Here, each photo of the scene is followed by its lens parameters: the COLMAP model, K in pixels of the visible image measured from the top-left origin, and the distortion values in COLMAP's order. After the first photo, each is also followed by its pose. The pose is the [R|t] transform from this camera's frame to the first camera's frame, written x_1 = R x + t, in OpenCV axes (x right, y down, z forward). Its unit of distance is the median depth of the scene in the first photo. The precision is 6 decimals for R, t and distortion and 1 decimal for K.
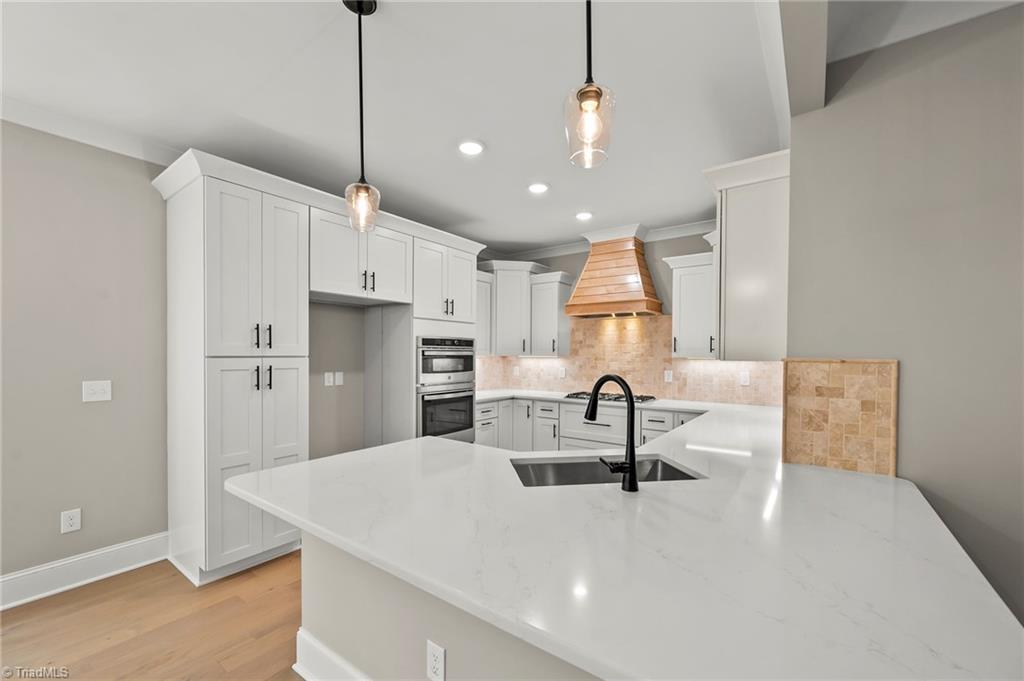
lens RADIAL K [[417.2, 0, 511.8], [0, 417.2, 353.8], [0, 0, 1]] dist [0.007459, -0.000040]
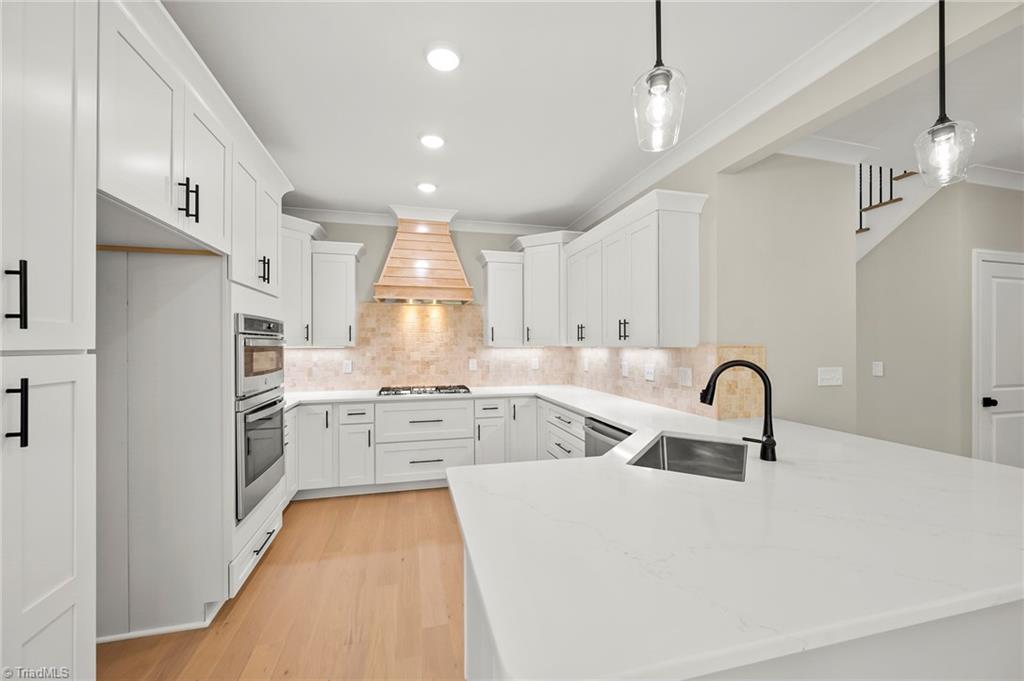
lens RADIAL K [[409.3, 0, 512.0], [0, 409.3, 340.5], [0, 0, 1]] dist [-0.001057, -0.000208]
pose [[0.636325, 0.001219, 0.771420, -0.335489], [0.005231, 0.999969, -0.005895, 0.000657], [-0.771404, 0.007787, 0.636298, 0.272911]]
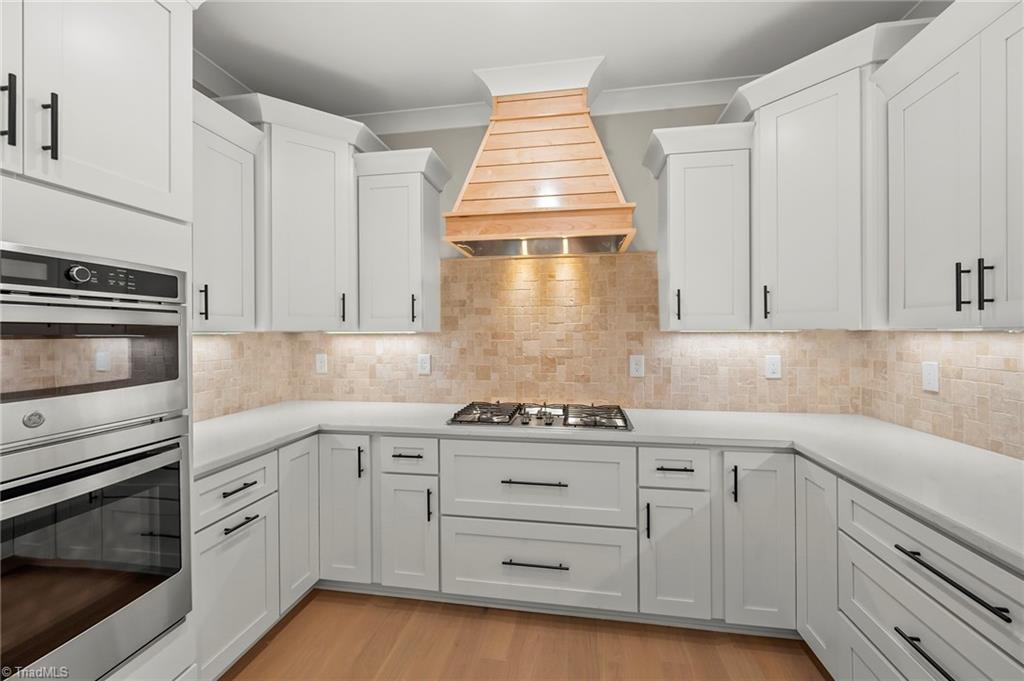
lens RADIAL K [[416.0, 0, 510.5], [0, 416.0, 334.8], [0, 0, 1]] dist [-0.003149, -0.000378]
pose [[0.891852, -0.009916, 0.452219, -0.014029], [0.008258, 0.999950, 0.005639, 0.009040], [-0.452252, -0.001295, 0.891889, 0.578045]]
